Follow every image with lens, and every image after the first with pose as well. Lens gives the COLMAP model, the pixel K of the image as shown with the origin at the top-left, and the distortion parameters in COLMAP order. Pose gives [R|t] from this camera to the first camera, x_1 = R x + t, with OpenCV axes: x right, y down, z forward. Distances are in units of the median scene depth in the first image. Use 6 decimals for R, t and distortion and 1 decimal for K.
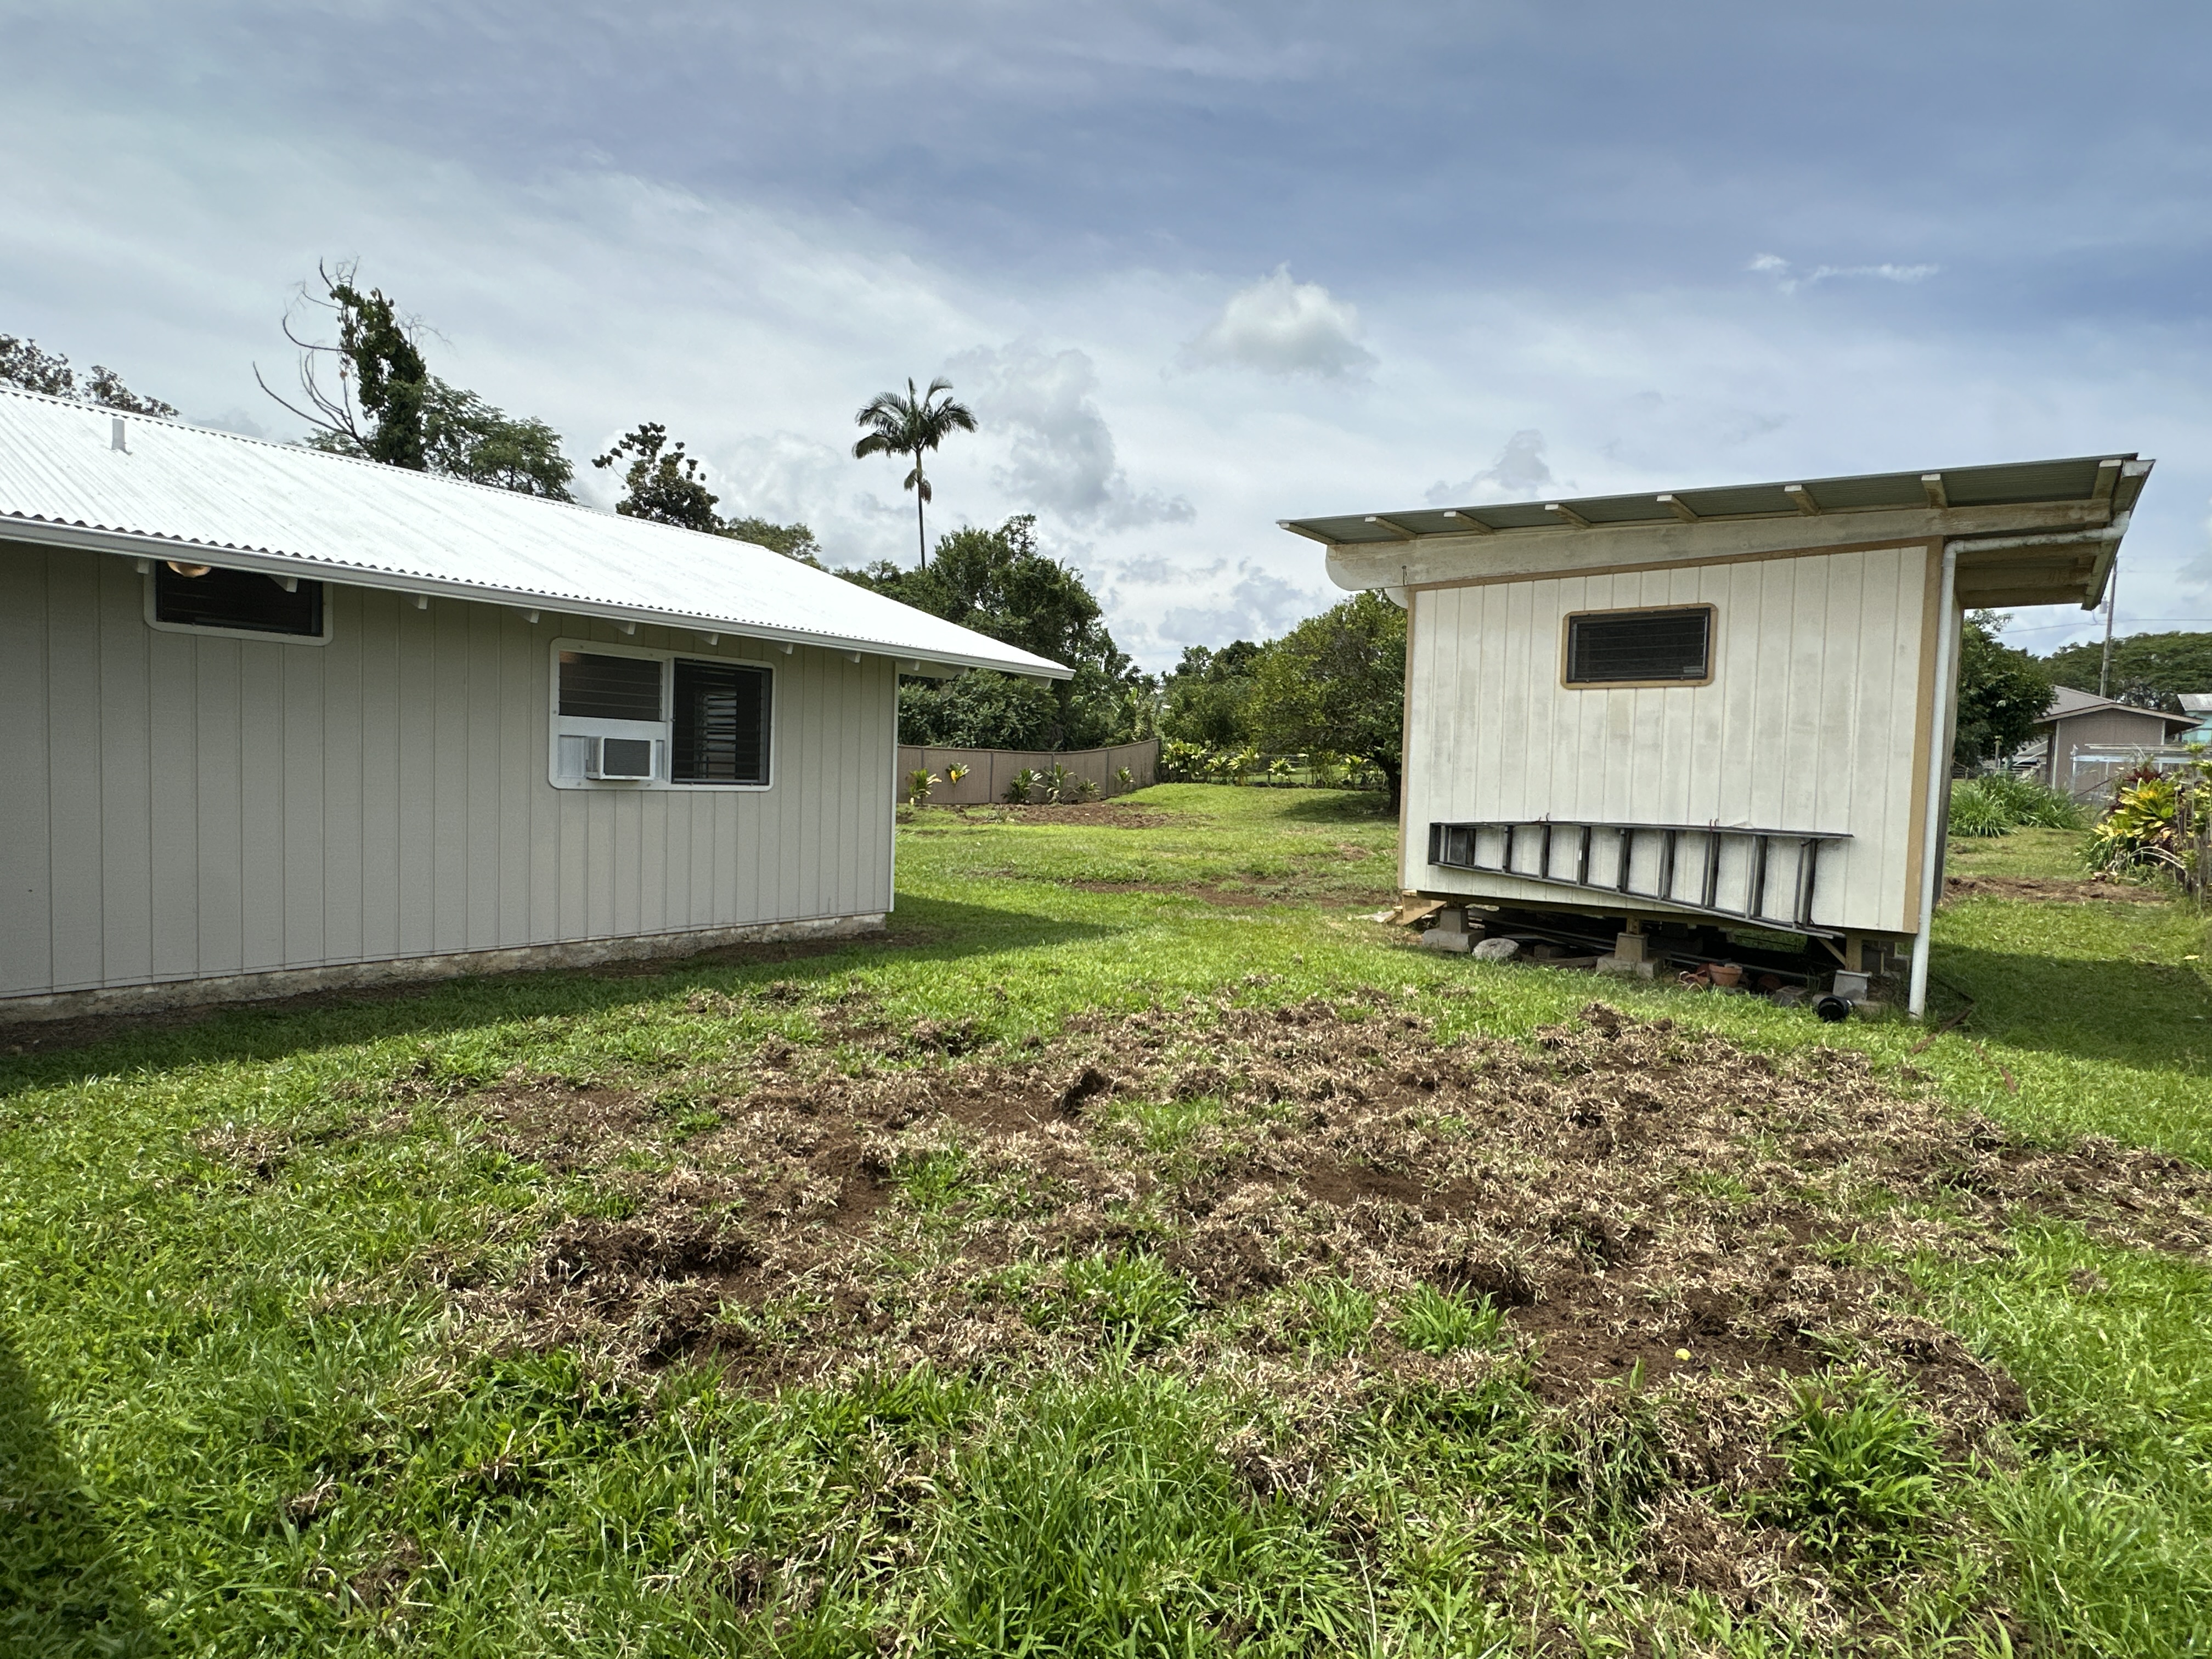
lens RADIAL K [[1133.9, 0, 1055.7], [0, 1133.9, 824.7], [0, 0, 1]] dist [-0.017889, 0.000041]
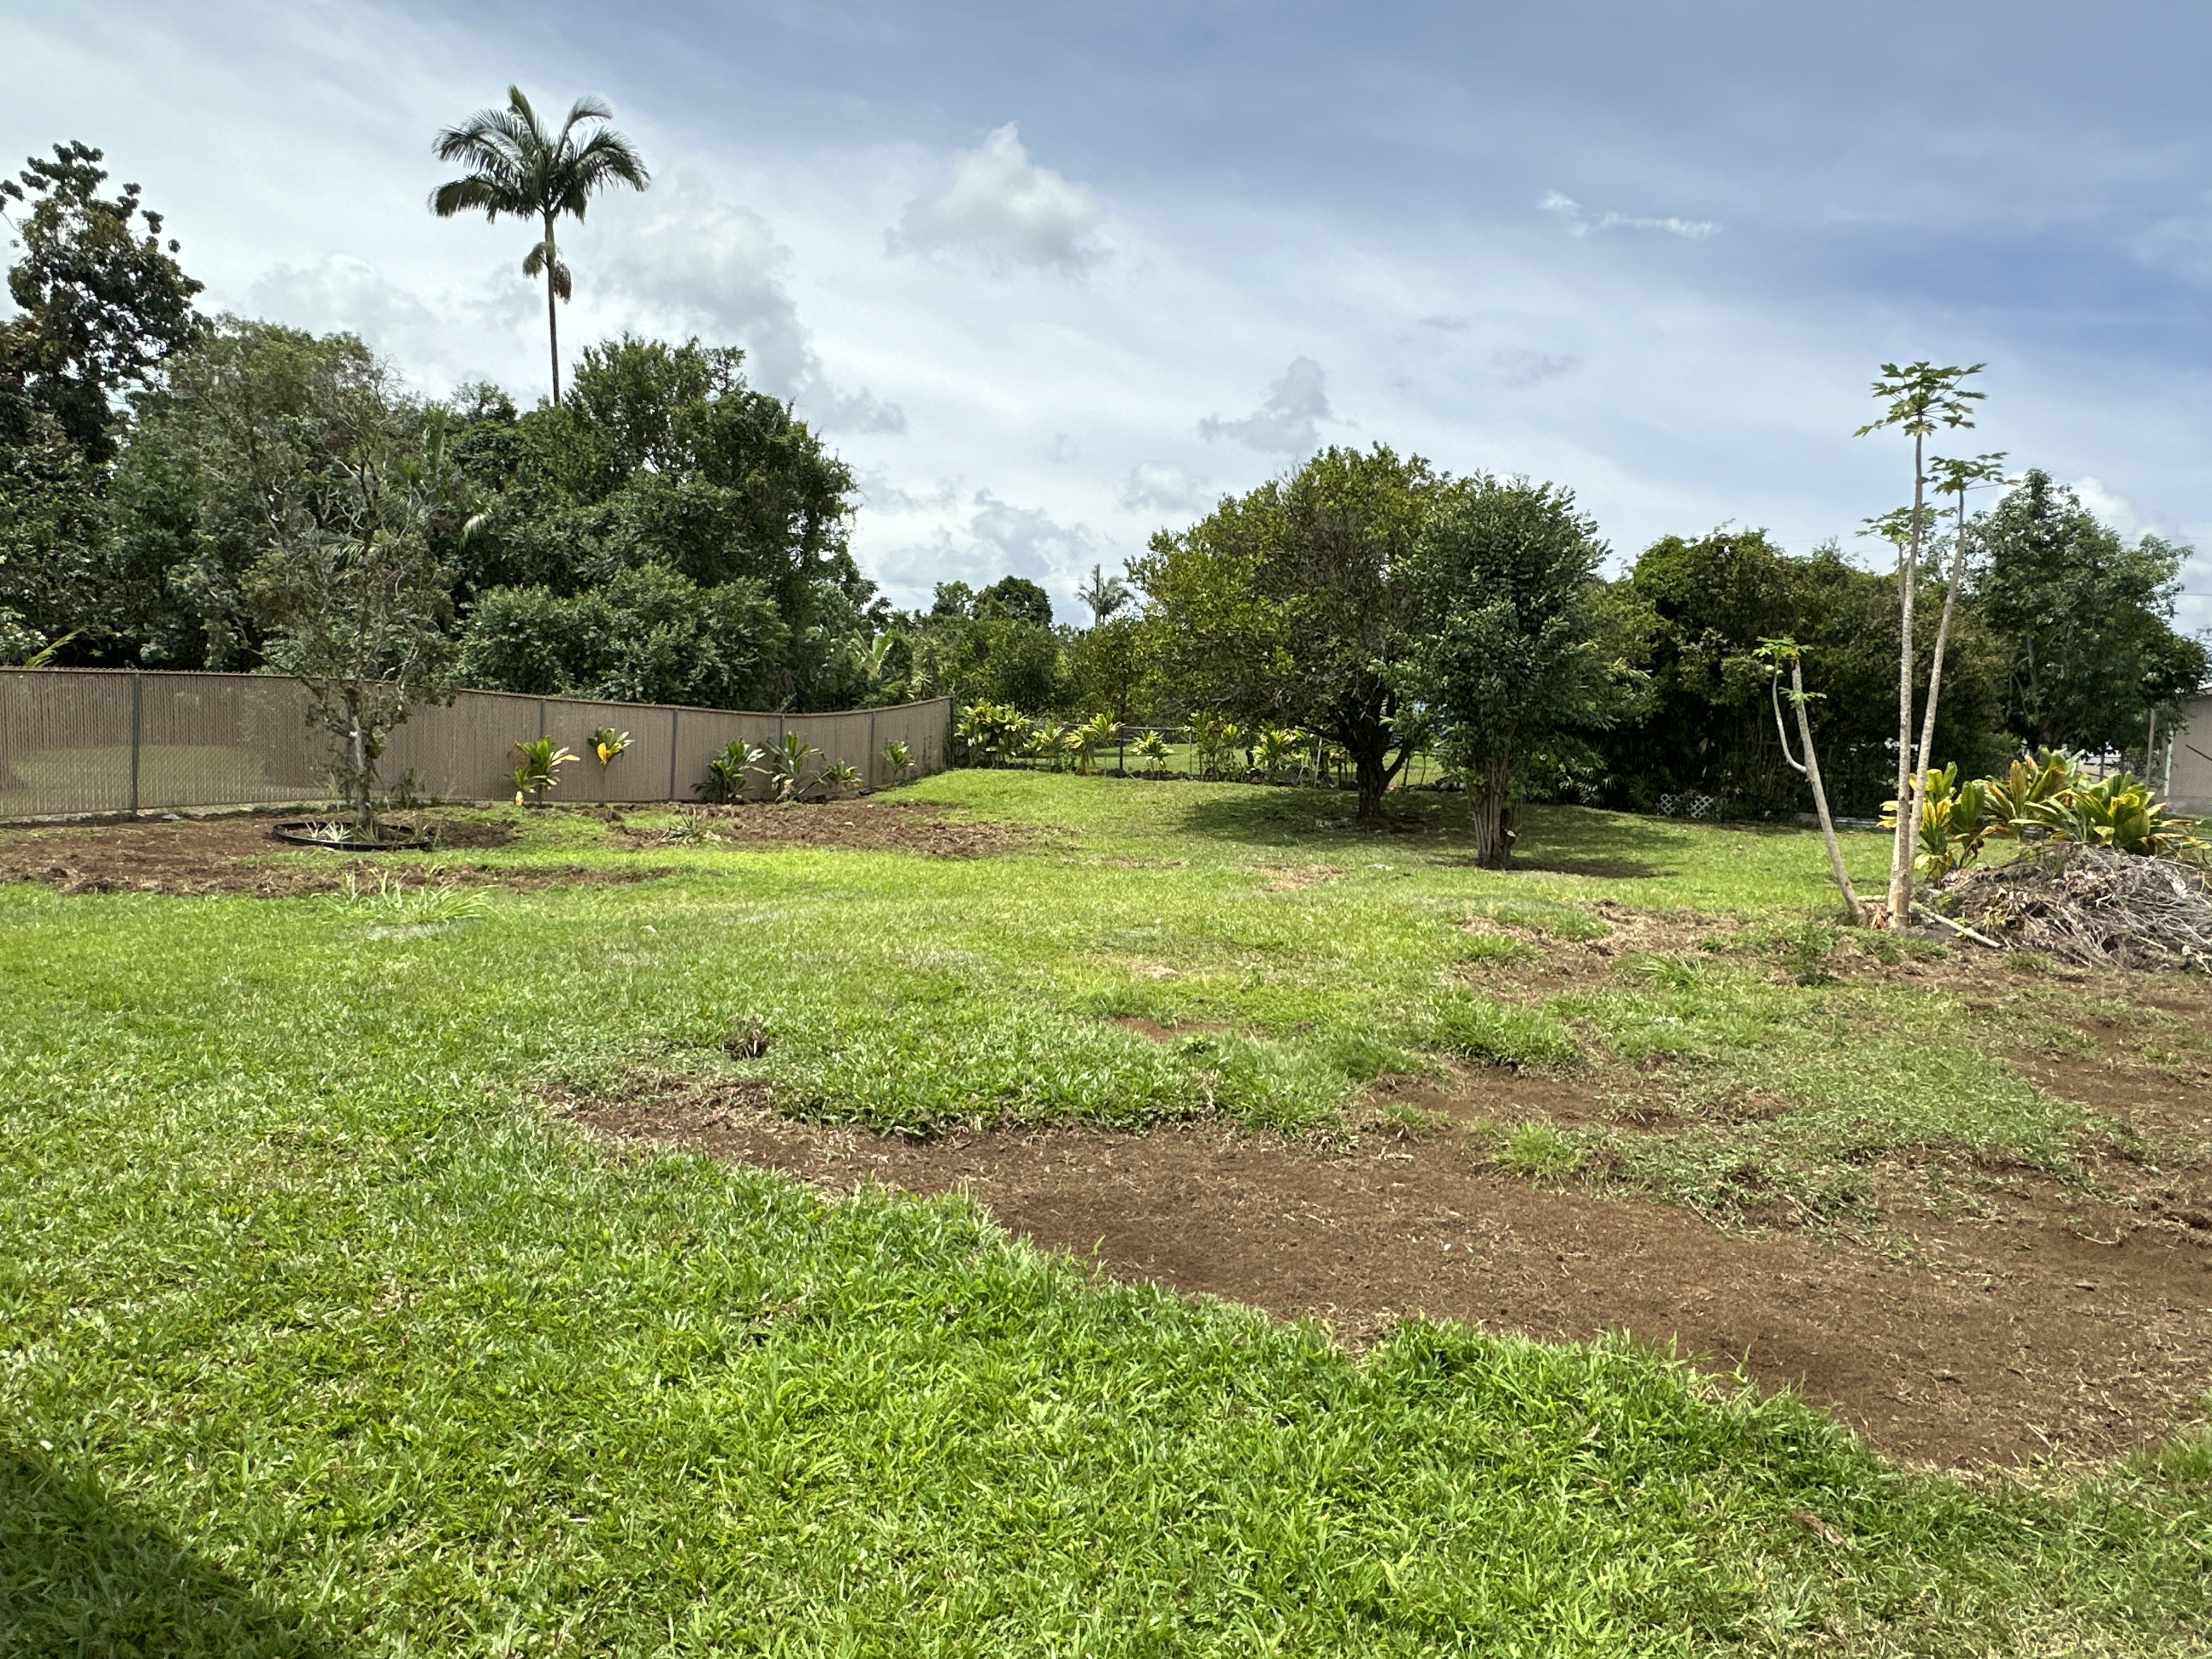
lens RADIAL K [[1361.6, 0, 1101.1], [0, 1361.6, 873.7], [0, 0, 1]] dist [-0.042083, -0.002313]
pose [[0.968149, -0.003712, 0.250348, -0.017345], [-0.007411, 0.999027, 0.043473, -0.012170], [-0.250266, -0.043943, 0.967179, 0.257698]]
